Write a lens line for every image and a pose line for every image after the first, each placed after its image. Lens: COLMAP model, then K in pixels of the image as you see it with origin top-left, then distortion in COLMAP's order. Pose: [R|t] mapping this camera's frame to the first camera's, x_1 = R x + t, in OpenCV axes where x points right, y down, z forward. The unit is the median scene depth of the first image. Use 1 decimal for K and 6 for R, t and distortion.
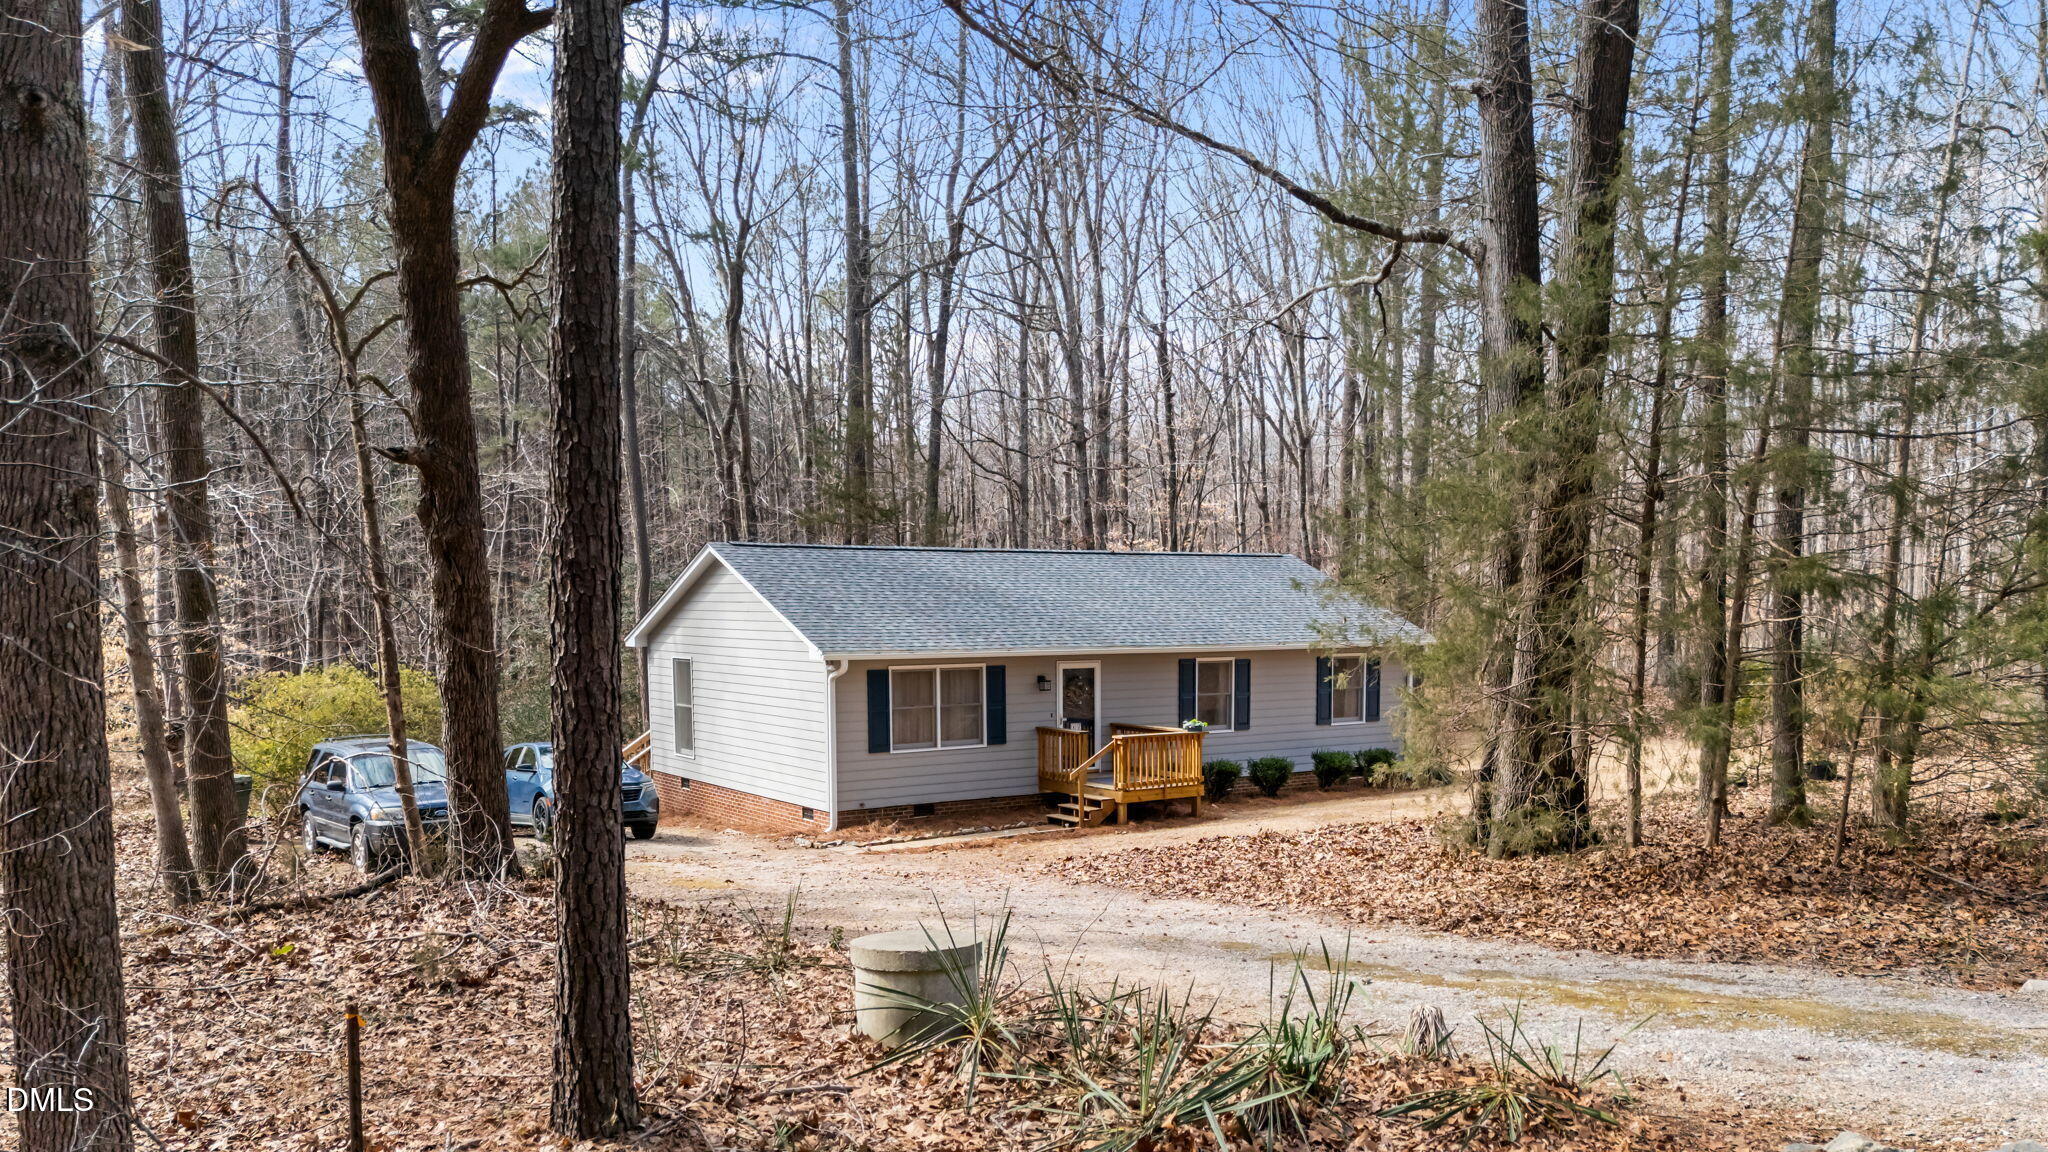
lens RADIAL K [[1509.7, 0, 1024.0], [0, 1509.7, 576.0], [0, 0, 1]] dist [0.073851, -0.063147]
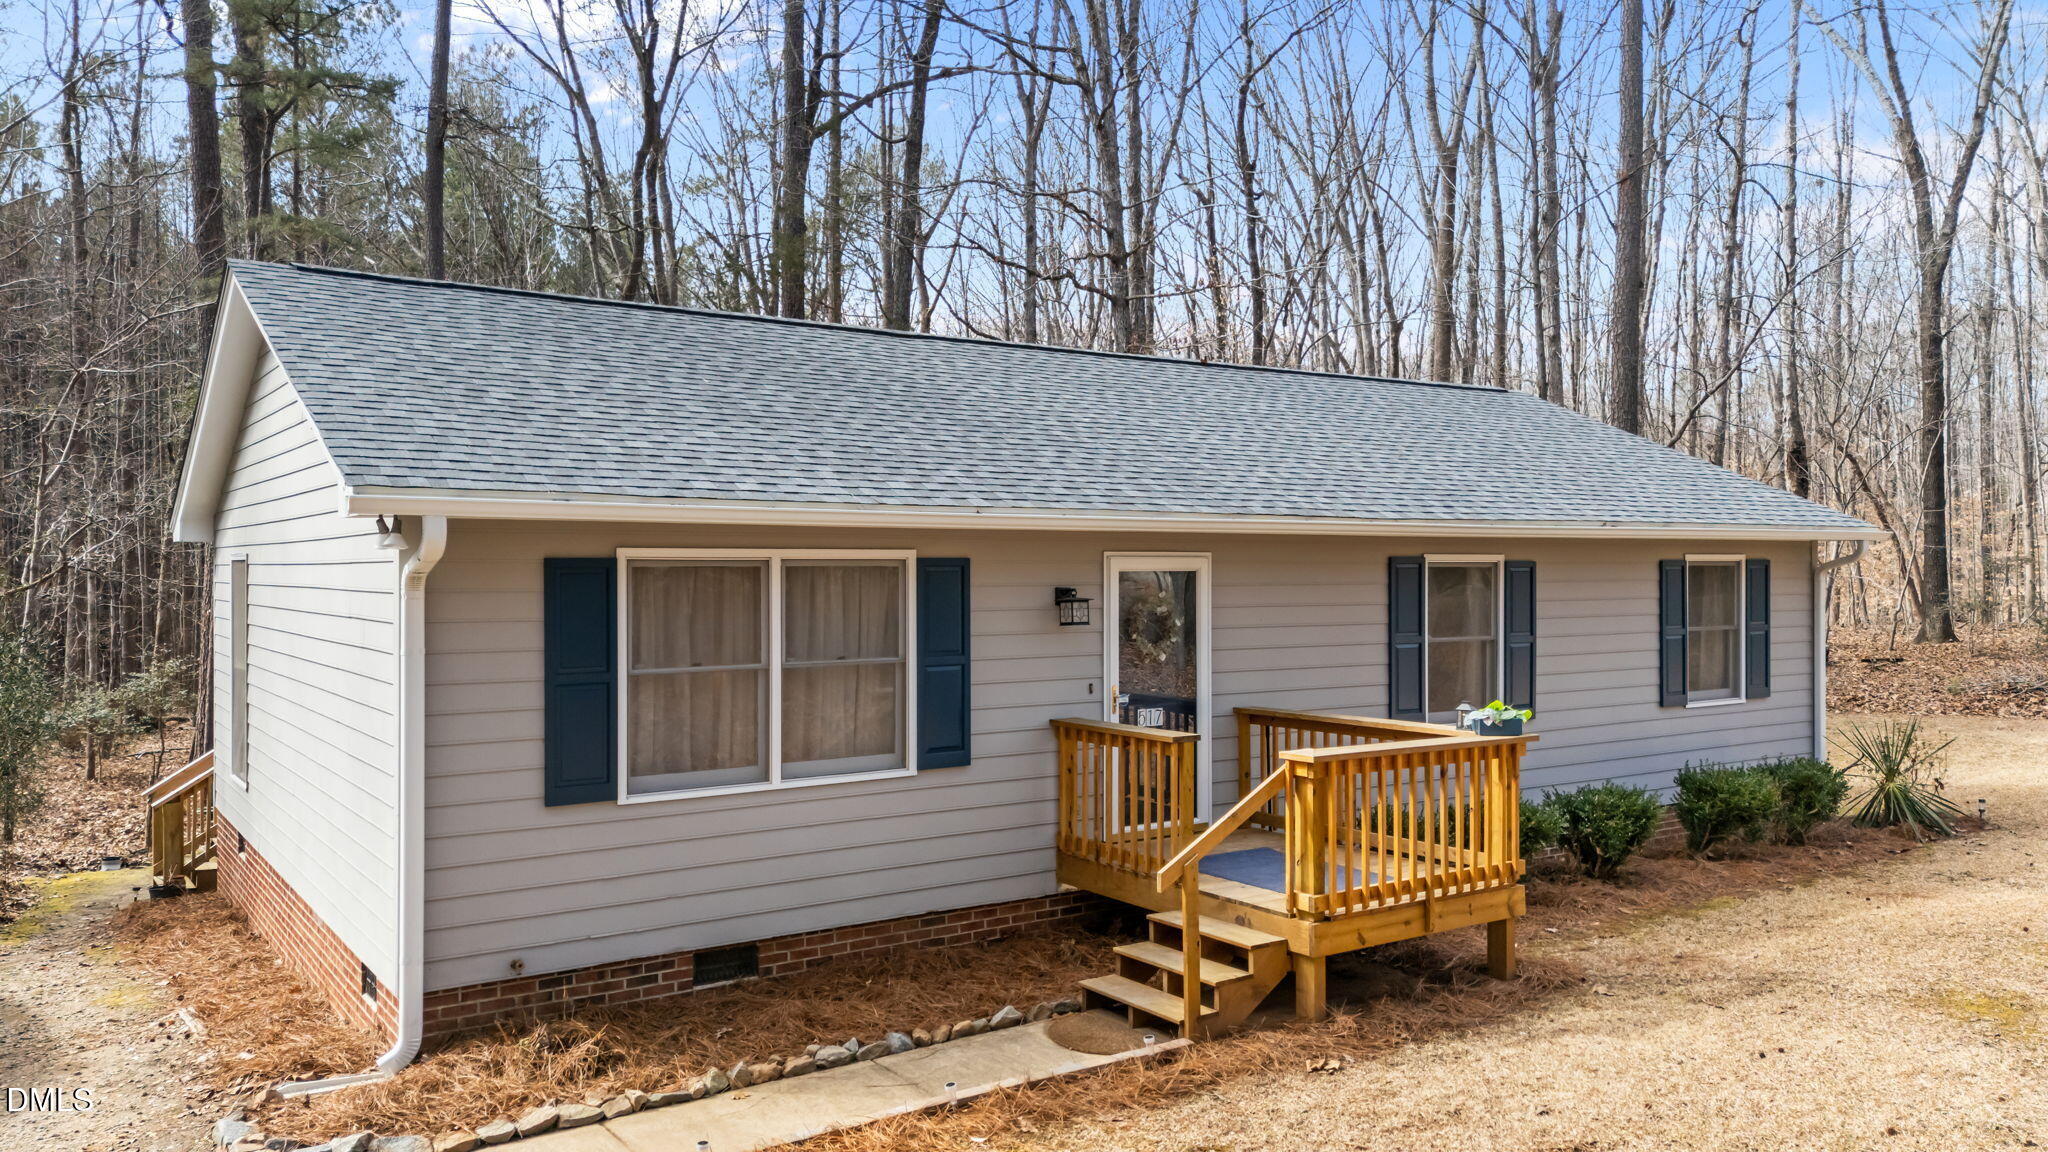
lens RADIAL K [[1509.7, 0, 1024.0], [0, 1509.7, 576.0], [0, 0, 1]] dist [0.073851, -0.063147]
pose [[0.999941, -0.003023, -0.010418, 0.005276], [0.003246, 0.999764, 0.021466, 0.057543], [0.010350, -0.021499, 0.999715, 0.642400]]
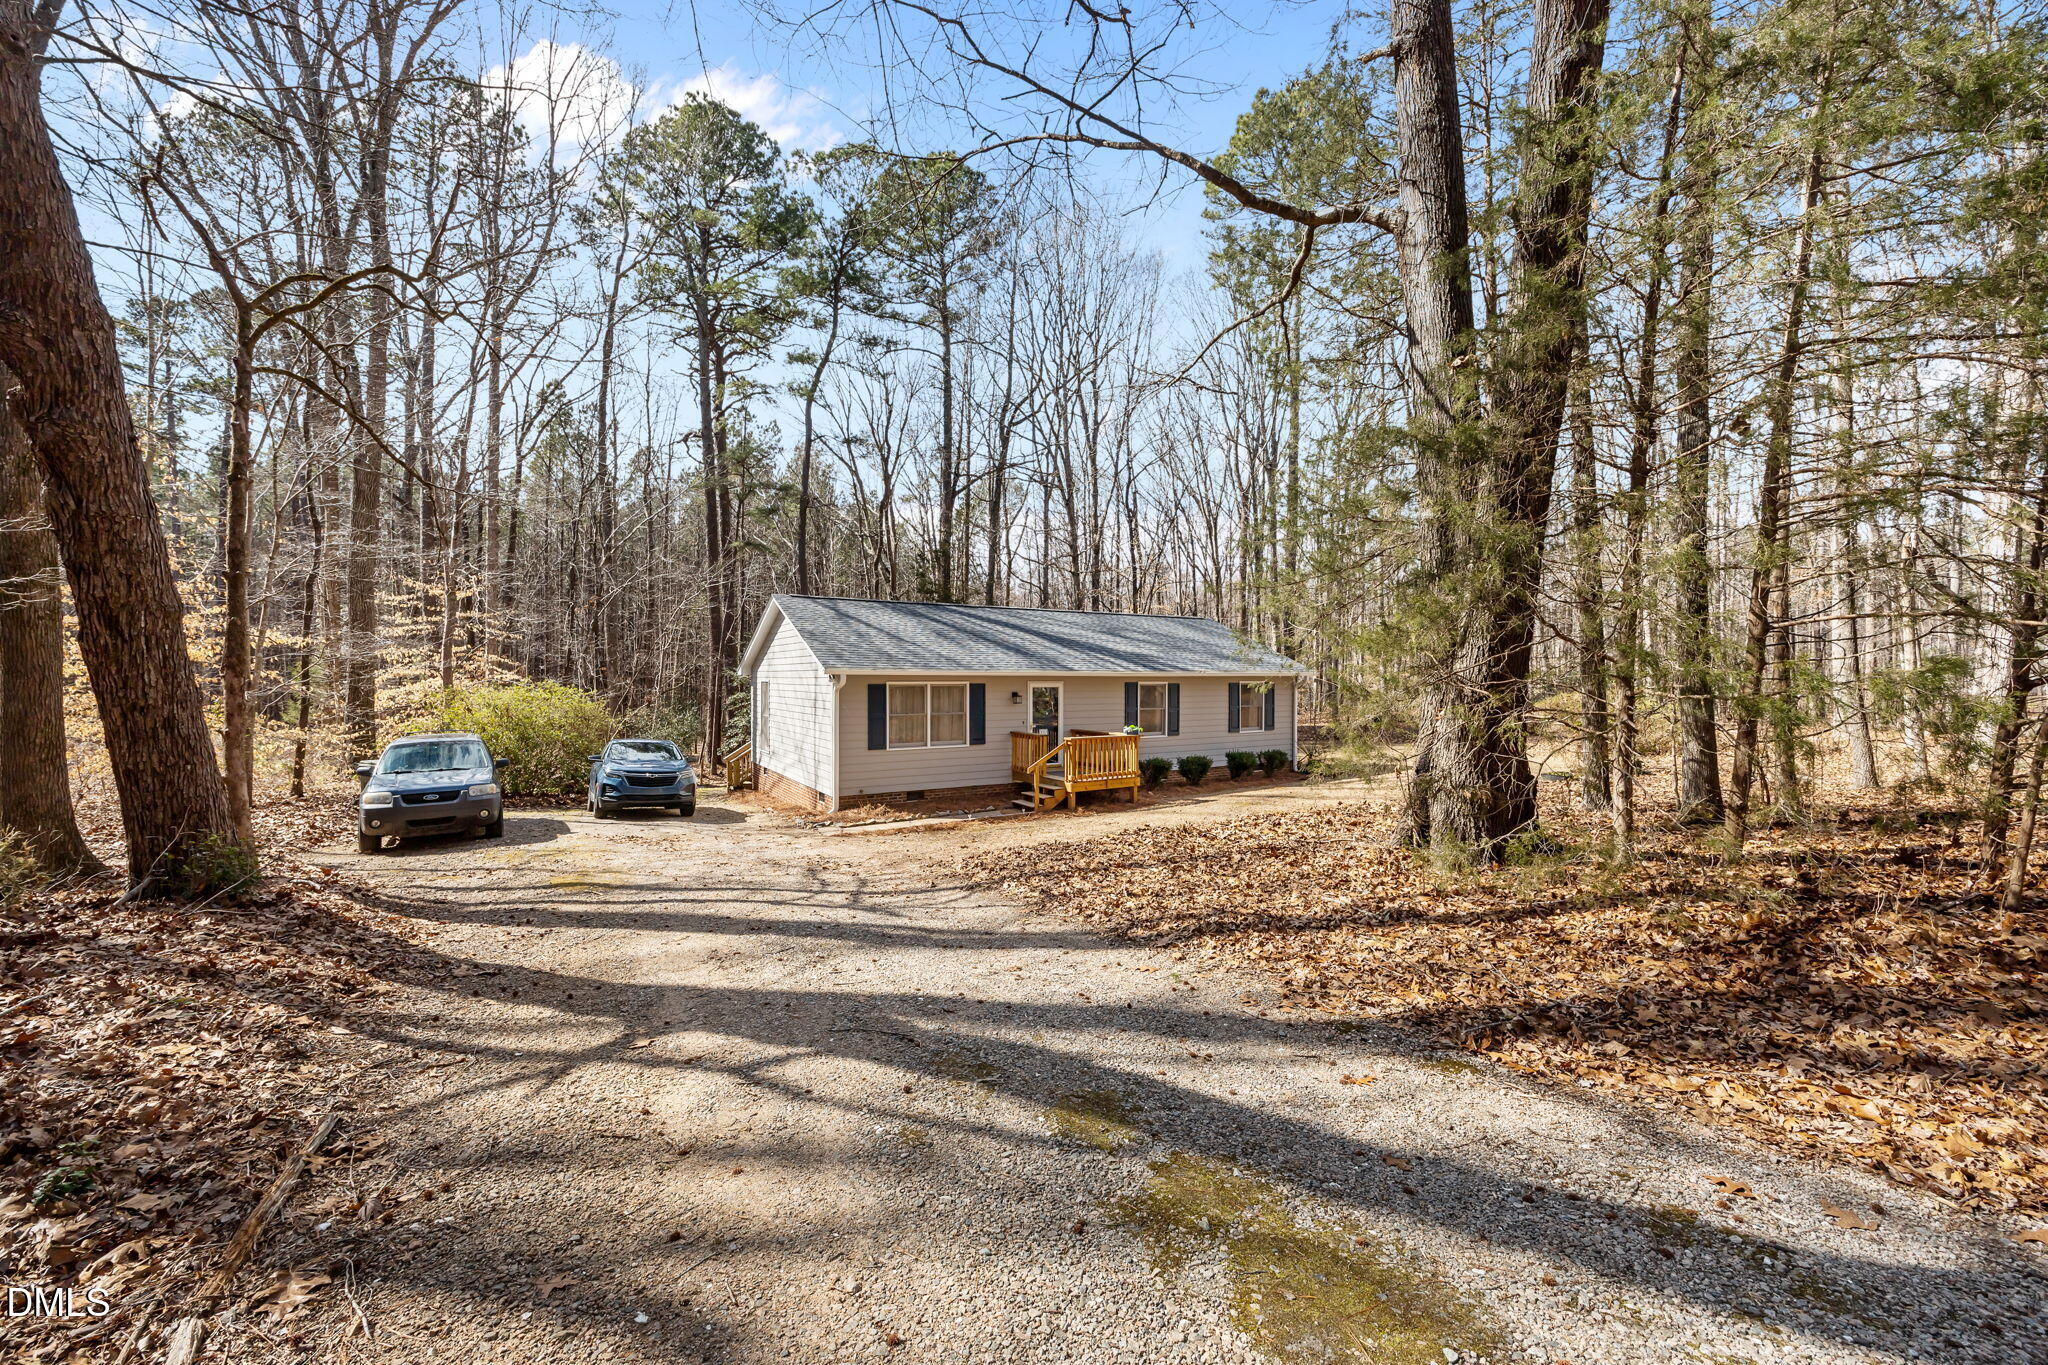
lens RADIAL K [[765.1, 0, 1024.5], [0, 765.1, 644.5], [0, 0, 1]] dist [-0.000971, -0.000036]
pose [[0.997861, -0.004714, -0.065199, 0.065638], [0.002851, 0.999586, -0.028647, 0.046034], [0.065307, 0.028399, 0.997461, 0.357940]]
